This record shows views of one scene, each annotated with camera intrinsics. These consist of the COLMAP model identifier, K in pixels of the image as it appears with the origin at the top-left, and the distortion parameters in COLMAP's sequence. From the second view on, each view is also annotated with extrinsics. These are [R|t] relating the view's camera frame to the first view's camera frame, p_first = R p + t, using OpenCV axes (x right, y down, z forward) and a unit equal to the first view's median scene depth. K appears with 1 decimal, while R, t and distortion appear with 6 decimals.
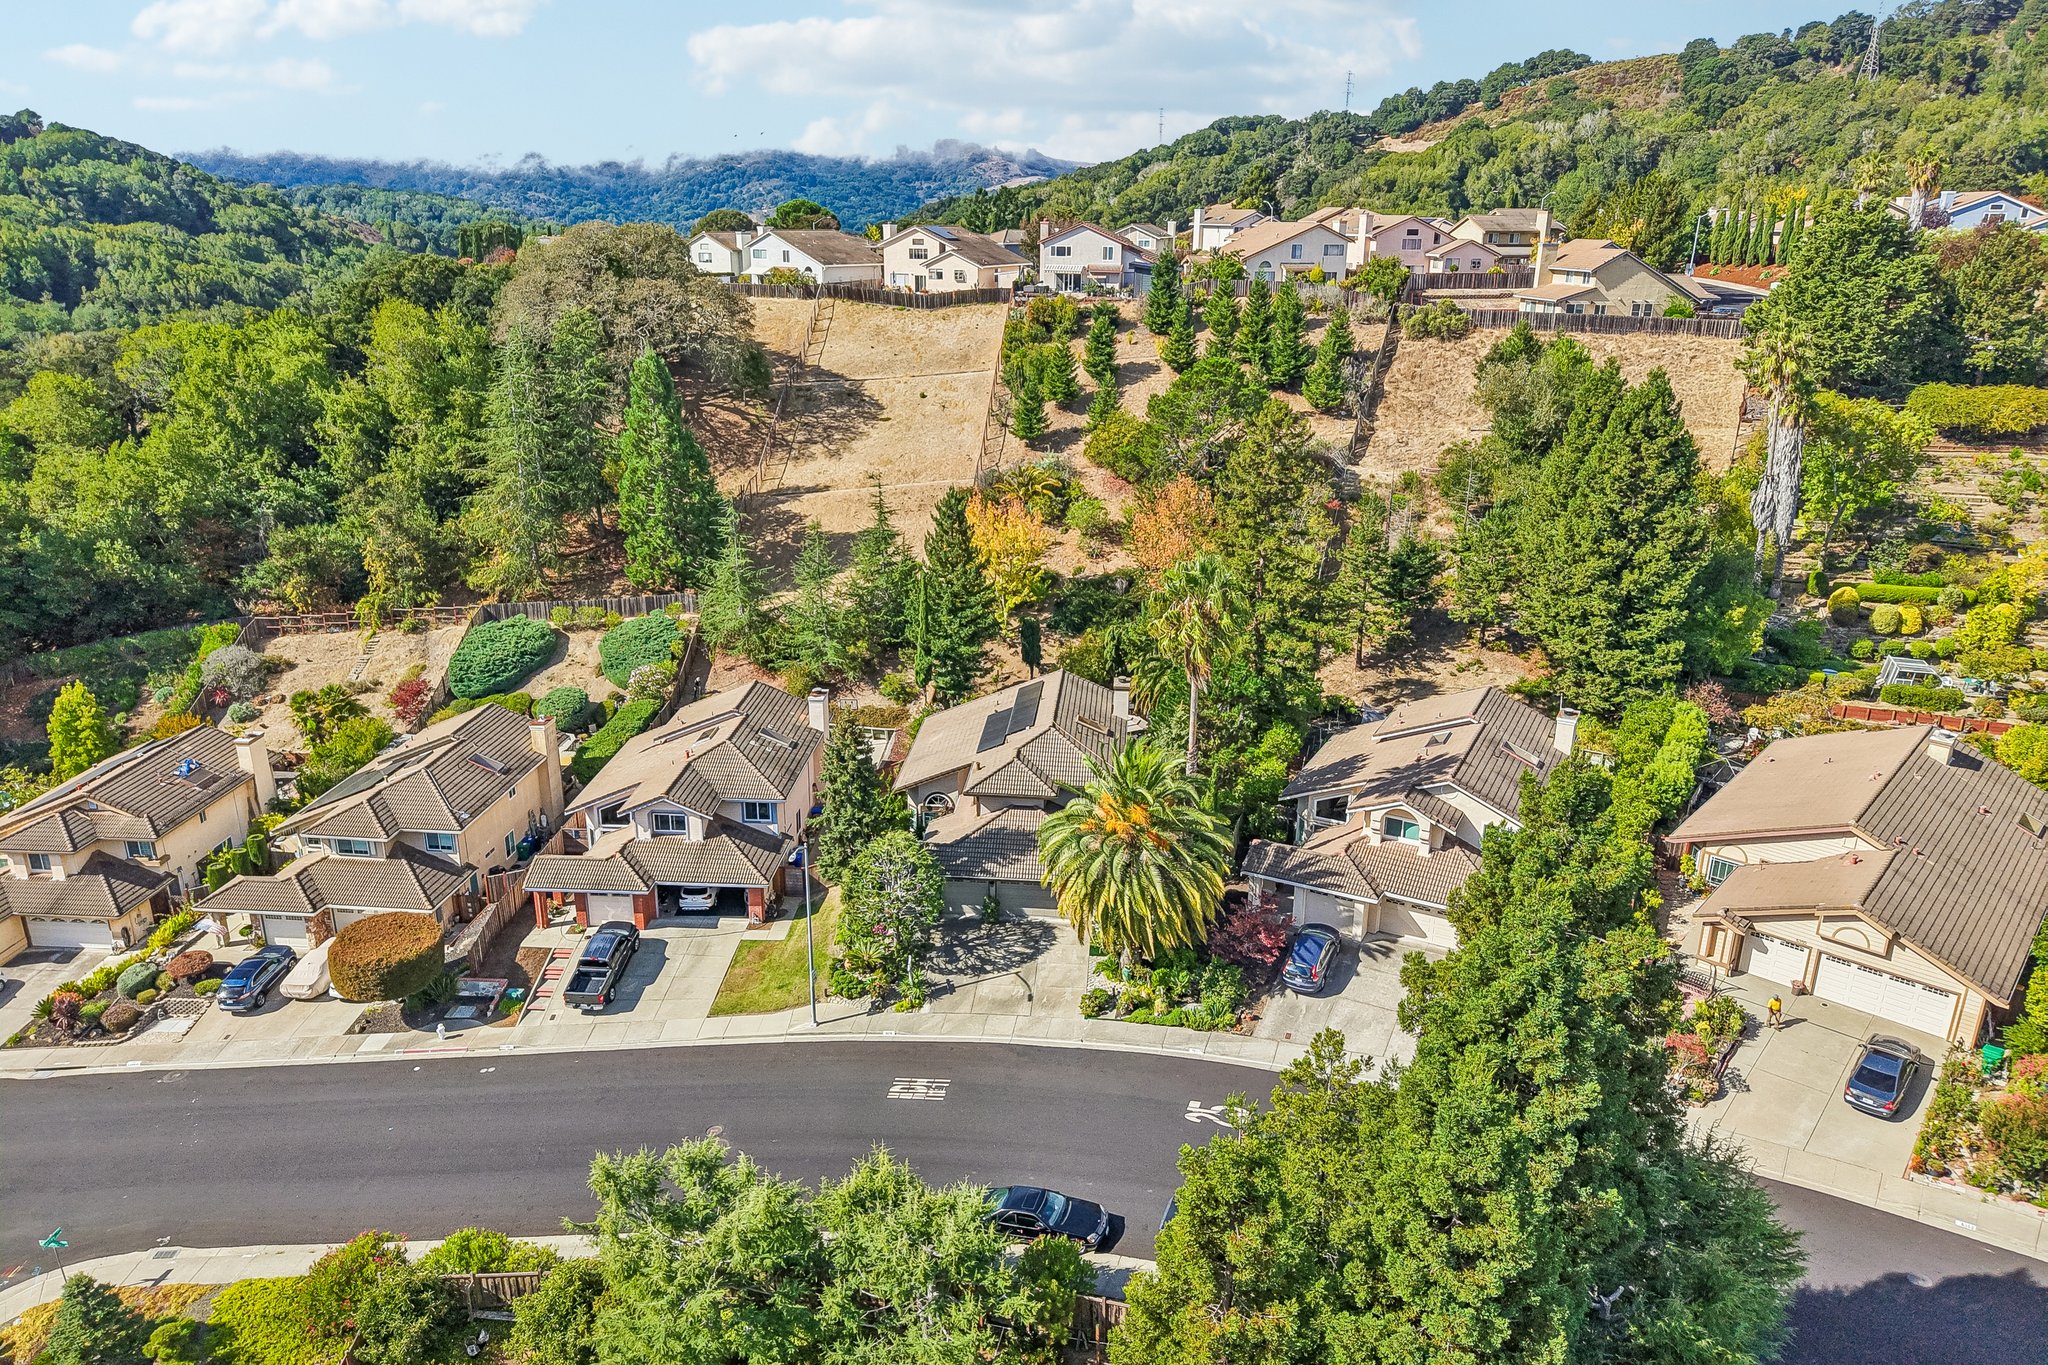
lens RADIAL K [[1373.8, 0, 1024.0], [0, 1373.8, 682.5], [0, 0, 1]] dist [0.013961, -0.012106]
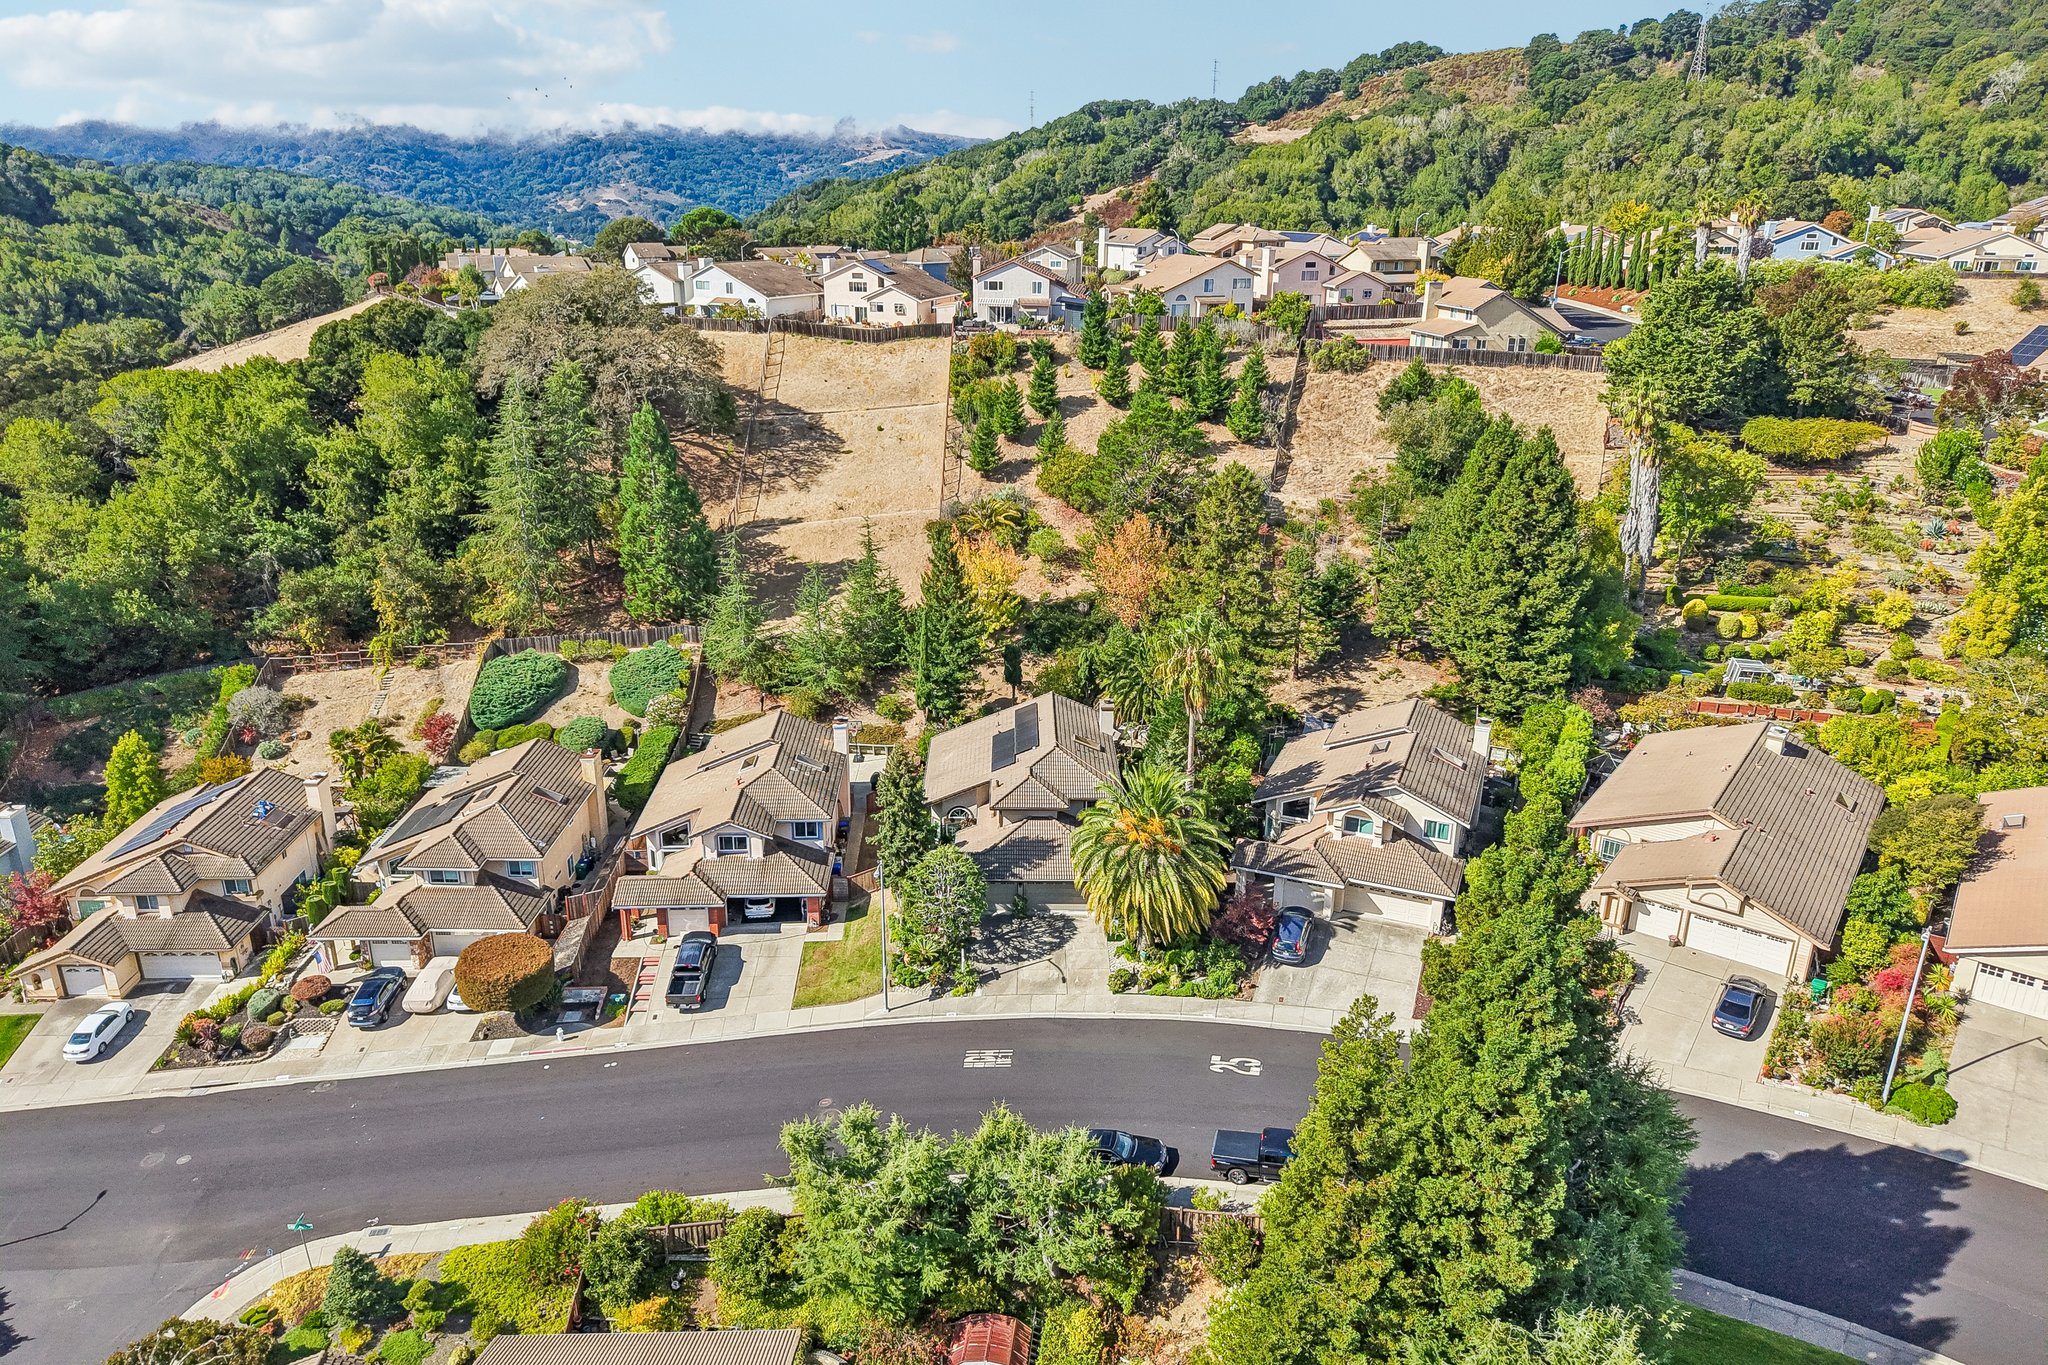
lens RADIAL K [[1373.8, 0, 1024.0], [0, 1373.8, 682.5], [0, 0, 1]] dist [0.013961, -0.012106]
pose [[0.995487, -0.032661, 0.089099, -0.093246], [0.030896, 0.999300, 0.021112, -0.041109], [-0.089726, -0.018264, 0.995799, -0.137532]]
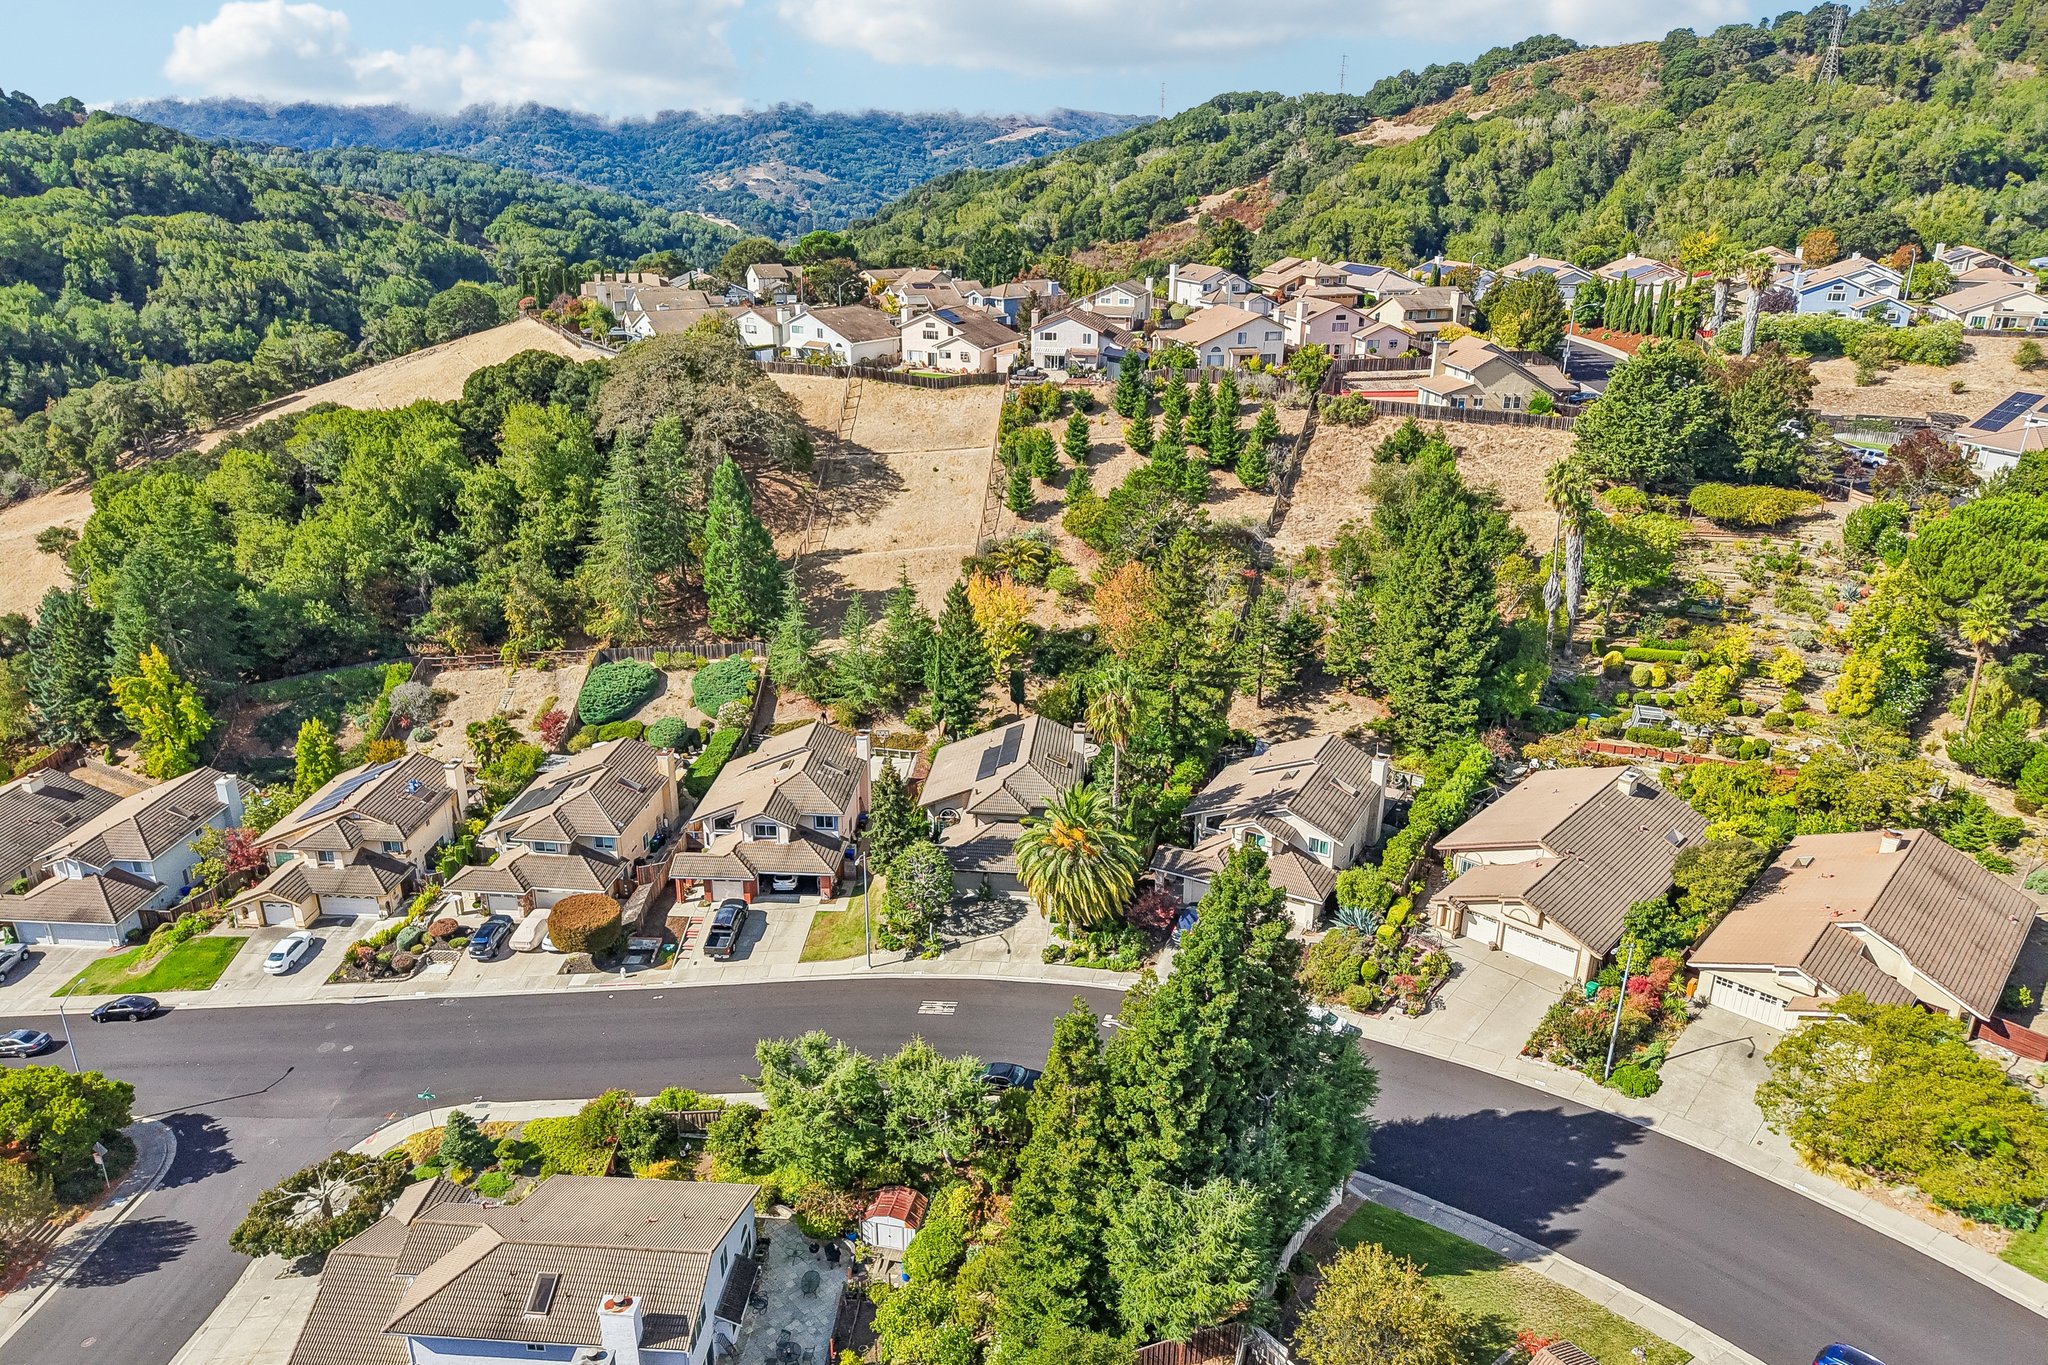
lens RADIAL K [[1371.6, 0, 1024.0], [0, 1371.6, 682.5], [0, 0, 1]] dist [0.032328, -0.037362]
pose [[0.999983, 0.000118, -0.005899, 0.021191], [0.000103, 0.999297, 0.037485, -0.091123], [0.005899, -0.037485, 0.999280, -0.372124]]
